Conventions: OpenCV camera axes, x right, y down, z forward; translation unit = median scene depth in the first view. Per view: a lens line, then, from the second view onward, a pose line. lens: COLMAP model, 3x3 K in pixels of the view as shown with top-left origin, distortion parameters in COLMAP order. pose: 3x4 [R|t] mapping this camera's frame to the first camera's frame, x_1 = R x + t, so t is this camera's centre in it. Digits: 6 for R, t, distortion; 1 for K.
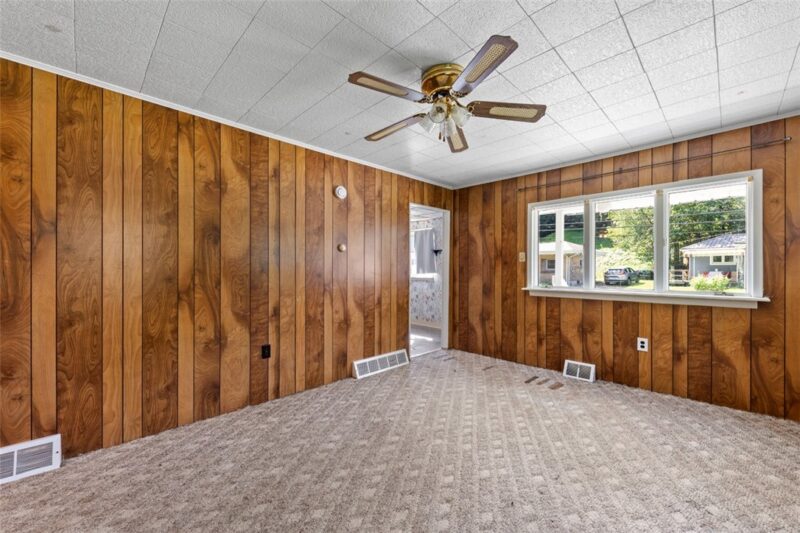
lens RADIAL K [[319.9, 0, 398.9], [0, 319.9, 271.5], [0, 0, 1]] dist [-0.002342, -0.000343]
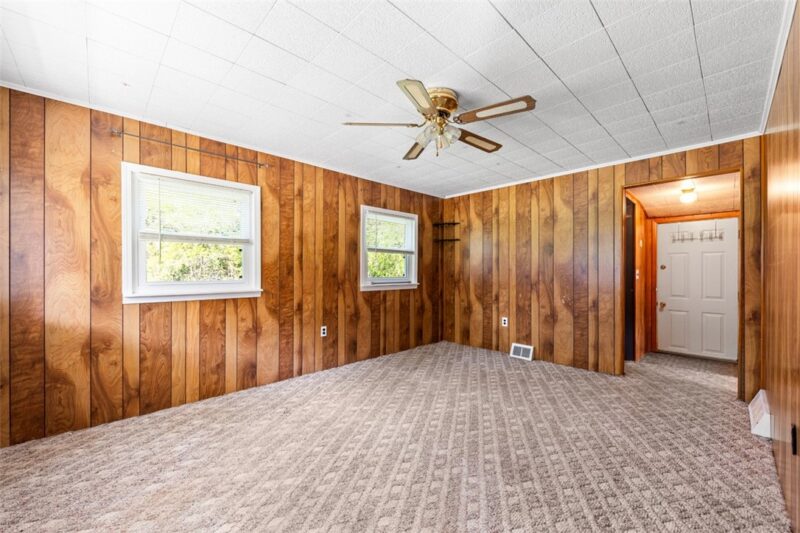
lens RADIAL K [[319.9, 0, 398.9], [0, 319.9, 271.5], [0, 0, 1]] dist [-0.002342, -0.000343]
pose [[-0.999938, -0.003108, 0.010727, 0.235746], [-0.003043, 0.999977, 0.006082, -0.008258], [-0.010746, 0.006049, -0.999924, 1.903202]]
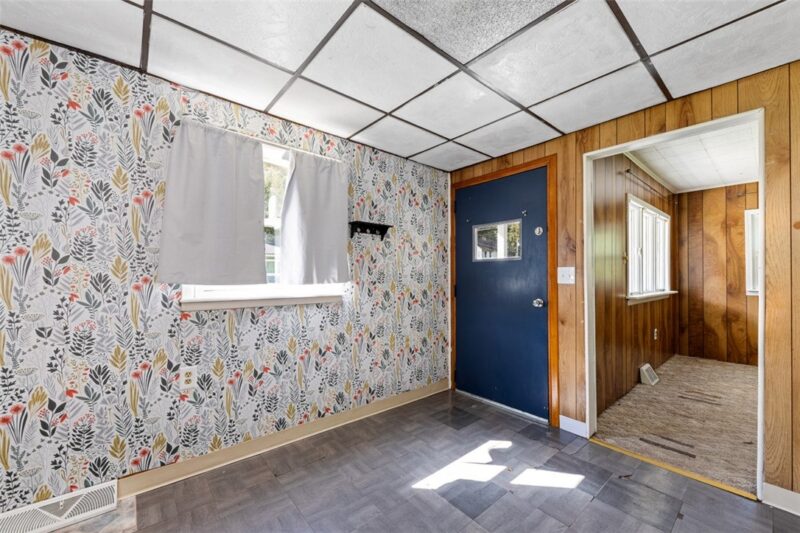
lens RADIAL K [[319.9, 0, 398.9], [0, 319.9, 271.5], [0, 0, 1]] dist [-0.002342, -0.000343]
pose [[0.073674, 0.009225, 0.997240, -0.780275], [0.002098, 0.999954, -0.009405, -0.010564], [-0.997280, 0.002785, 0.073651, 2.673864]]
